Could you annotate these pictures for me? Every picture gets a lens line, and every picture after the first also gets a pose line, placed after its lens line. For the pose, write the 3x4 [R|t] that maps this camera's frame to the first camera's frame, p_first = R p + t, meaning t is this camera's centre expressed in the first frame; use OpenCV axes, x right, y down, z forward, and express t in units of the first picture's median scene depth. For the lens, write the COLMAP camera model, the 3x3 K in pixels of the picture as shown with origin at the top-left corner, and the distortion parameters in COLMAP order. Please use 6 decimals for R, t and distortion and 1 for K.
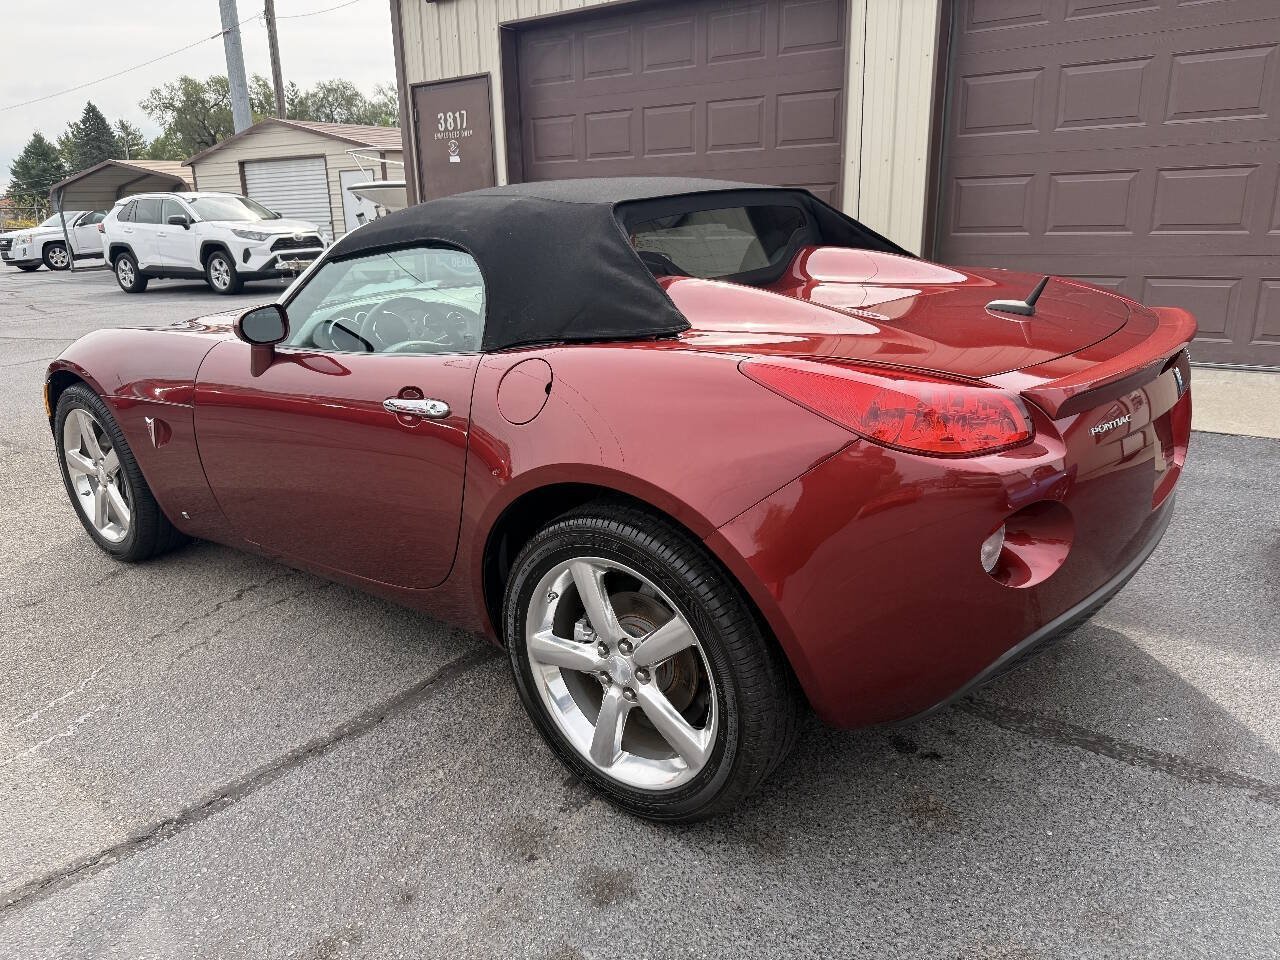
lens RADIAL K [[915.3, 0, 636.0], [0, 915.3, 476.2], [0, 0, 1]] dist [-0.004681, -0.001562]
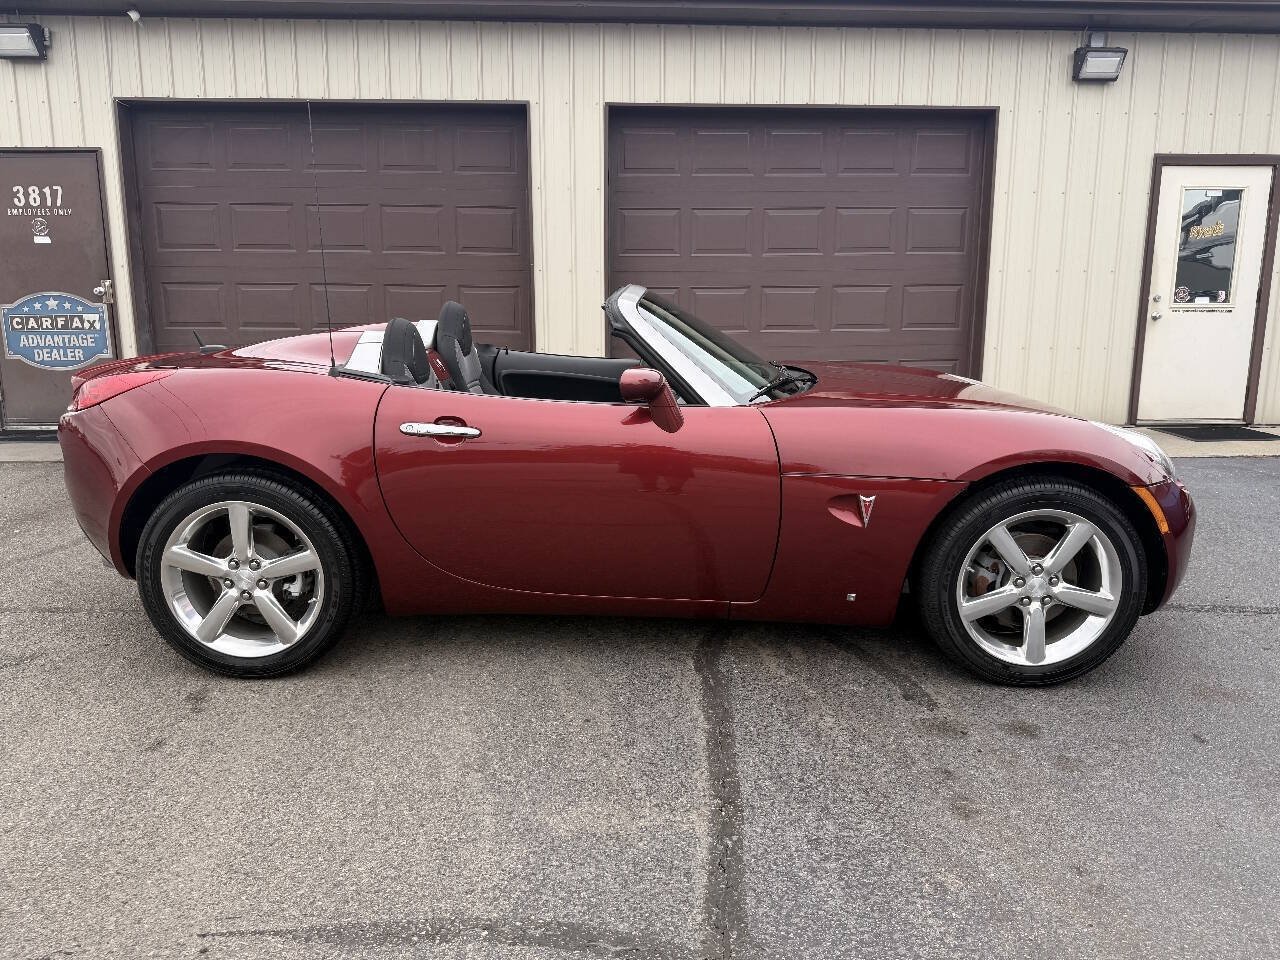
lens RADIAL K [[913.1, 0, 643.2], [0, 913.1, 482.2], [0, 0, 1]] dist [-0.001281, -0.002728]
pose [[0.787607, -0.086981, 0.610007, -0.296778], [0.152495, 0.986705, -0.056199, 0.008354], [-0.597009, 0.137285, 0.790400, 0.027792]]
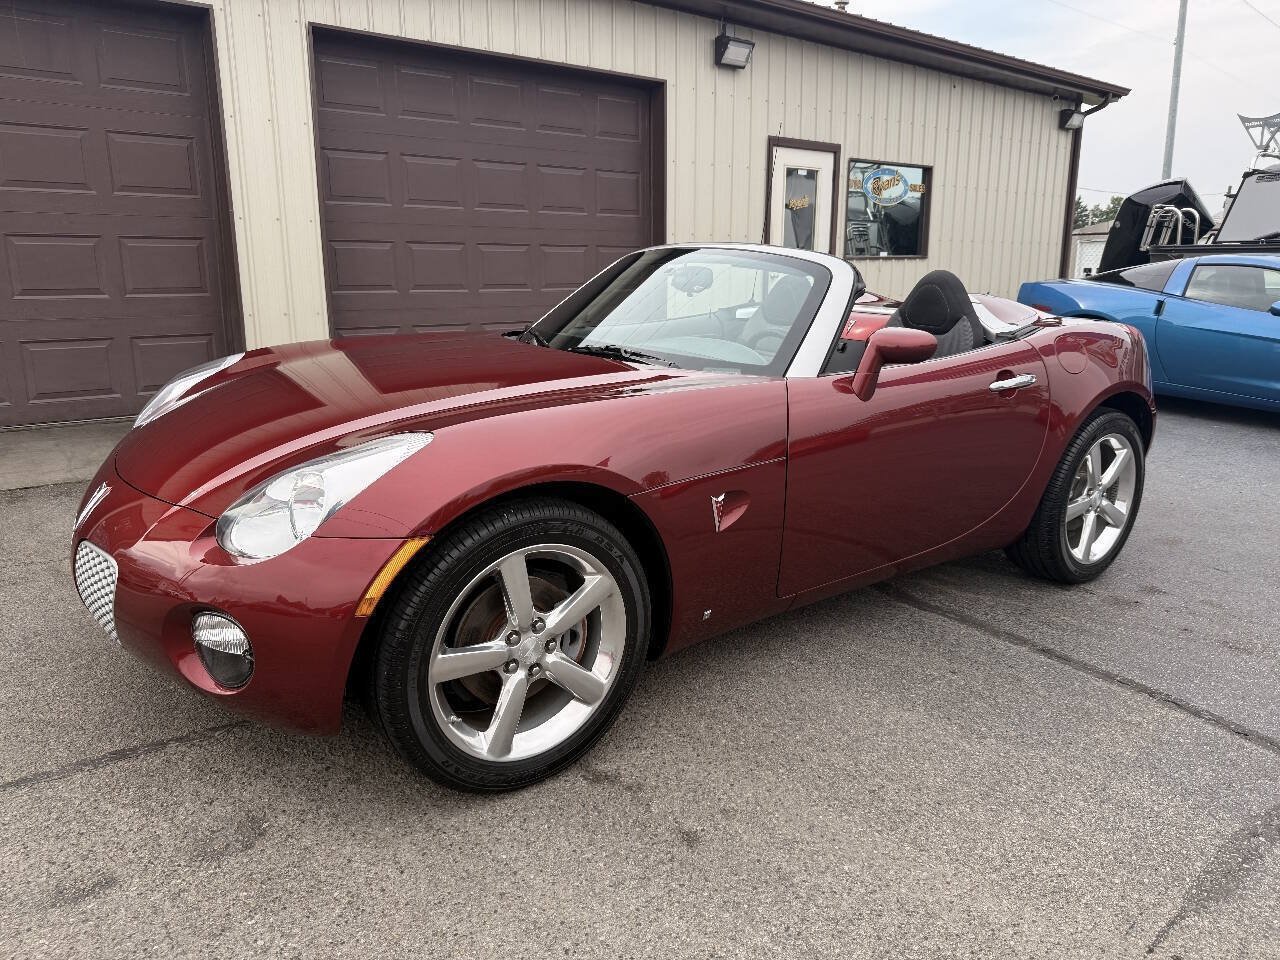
lens RADIAL K [[921.7, 0, 636.1], [0, 921.7, 476.0], [0, 0, 1]] dist [-0.000606, -0.006166]
pose [[0.261802, -0.187756, 0.946682, -0.458851], [0.264682, 0.957254, 0.116656, -0.067609], [-0.928118, 0.220029, 0.300307, 0.293972]]
